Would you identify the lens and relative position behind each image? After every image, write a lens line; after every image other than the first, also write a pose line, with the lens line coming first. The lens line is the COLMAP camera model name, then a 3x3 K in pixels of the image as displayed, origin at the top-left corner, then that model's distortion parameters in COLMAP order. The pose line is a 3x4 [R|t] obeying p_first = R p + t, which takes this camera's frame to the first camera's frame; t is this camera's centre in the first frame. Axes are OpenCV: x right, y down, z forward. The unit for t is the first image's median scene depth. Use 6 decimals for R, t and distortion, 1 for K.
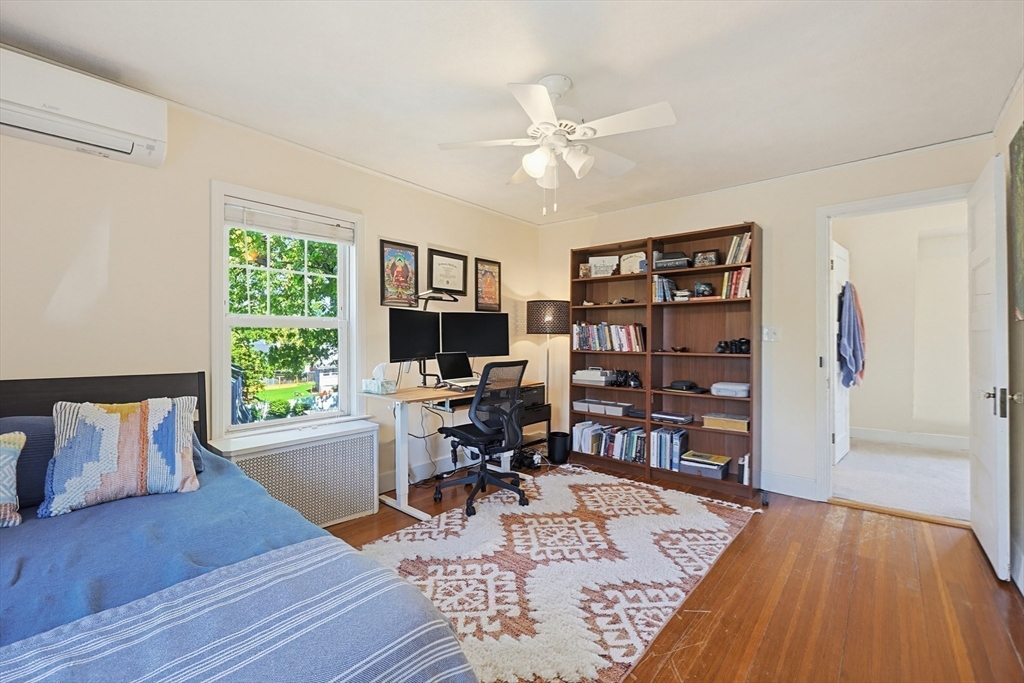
lens RADIAL K [[443.0, 0, 520.5], [0, 443.0, 341.0], [0, 0, 1]] dist [0.002084, 0.000741]
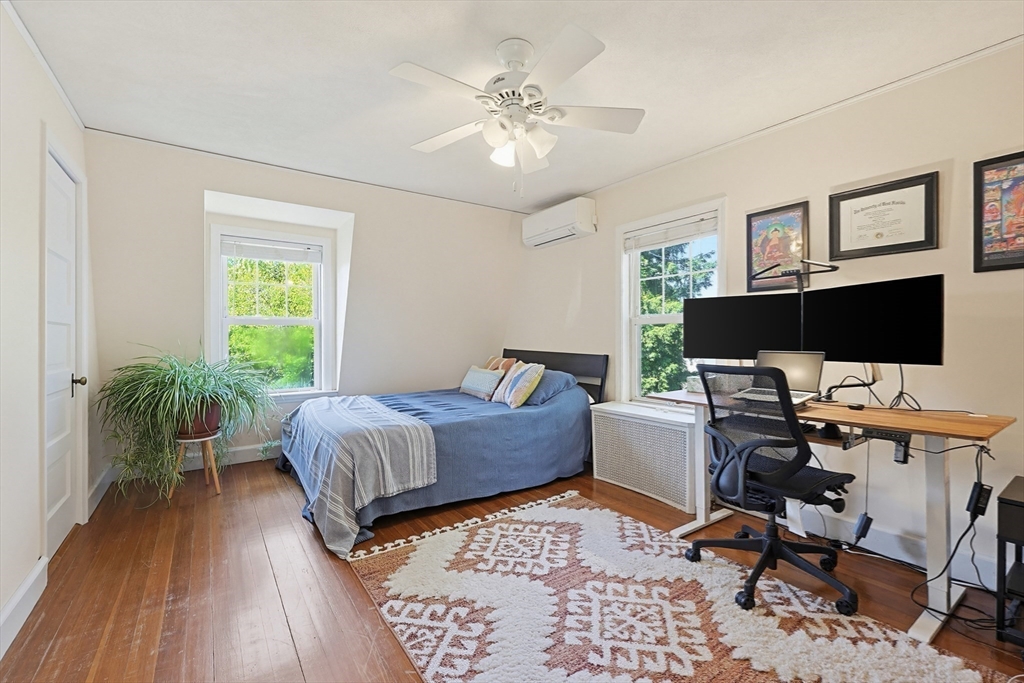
lens RADIAL K [[443.0, 0, 519.9], [0, 443.0, 336.9], [0, 0, 1]] dist [0.002084, 0.000741]
pose [[-0.256829, 0.003976, -0.966449, 0.777844], [0.001183, 0.999992, 0.003800, 0.001239], [0.966456, -0.000168, -0.256832, 0.999162]]
